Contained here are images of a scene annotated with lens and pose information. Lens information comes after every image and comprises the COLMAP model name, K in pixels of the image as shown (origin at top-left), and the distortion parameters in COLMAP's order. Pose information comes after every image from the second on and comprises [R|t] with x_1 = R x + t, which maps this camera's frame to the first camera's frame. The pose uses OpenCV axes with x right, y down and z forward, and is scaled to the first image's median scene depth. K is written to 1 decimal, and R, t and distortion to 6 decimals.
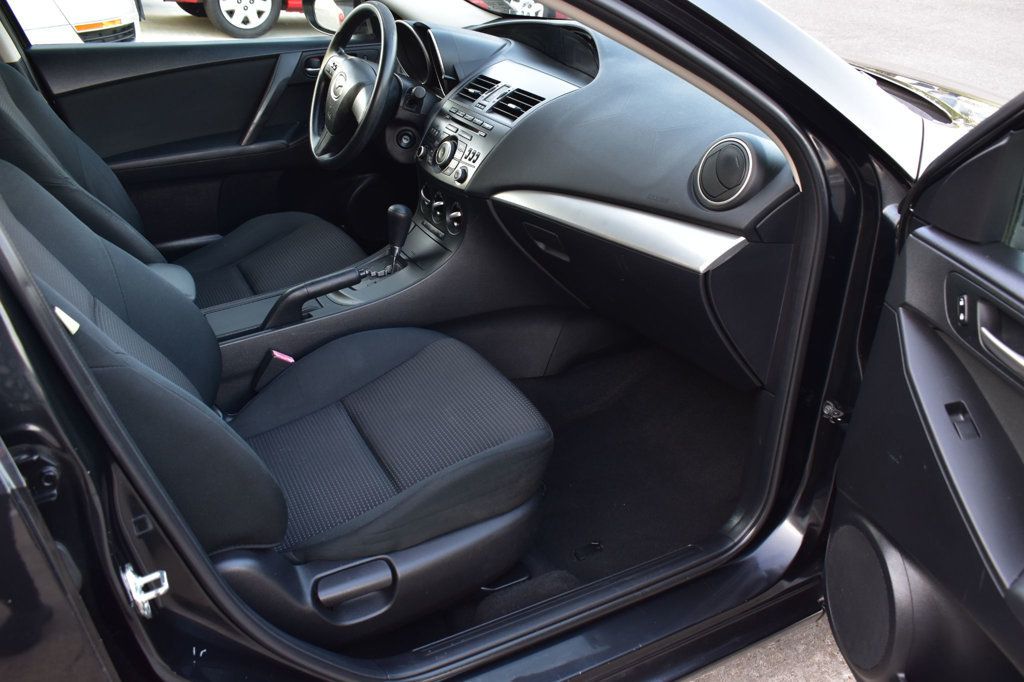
lens RADIAL K [[891.1, 0, 510.8], [0, 891.1, 352.1], [0, 0, 1]] dist [-0.091492, 0.016682]
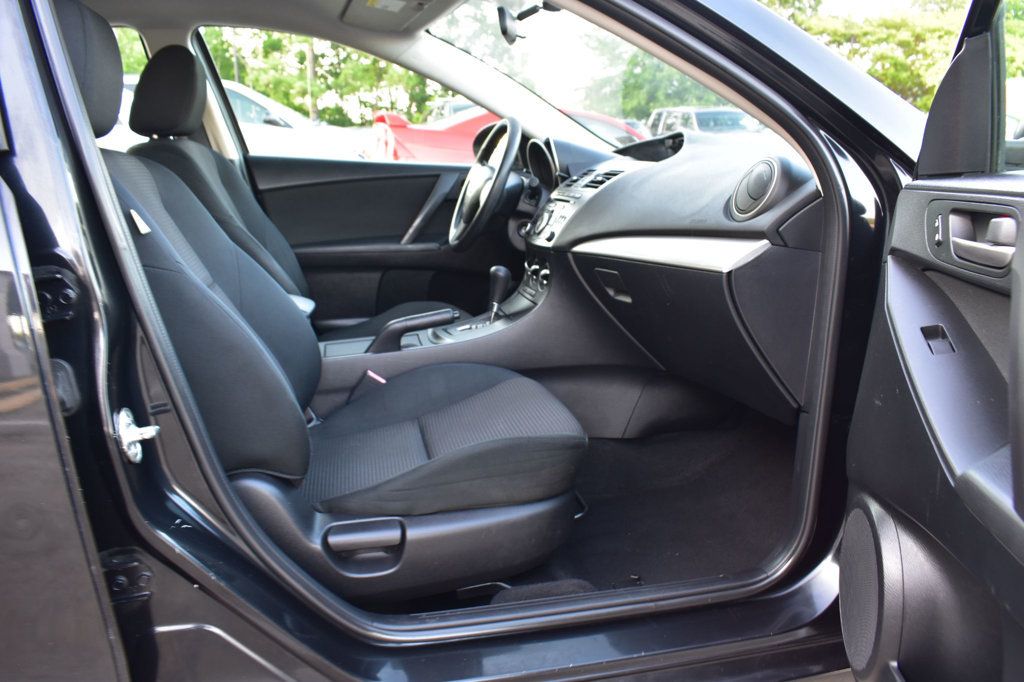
lens RADIAL K [[798.5, 0, 511.8], [0, 798.5, 341.0], [0, 0, 1]] dist [-0.097146, 0.015645]
pose [[0.965766, 0.058721, -0.252681, 0.185317], [-0.122819, 0.961460, -0.245989, 0.213500], [0.228498, 0.268601, 0.935757, 0.083583]]
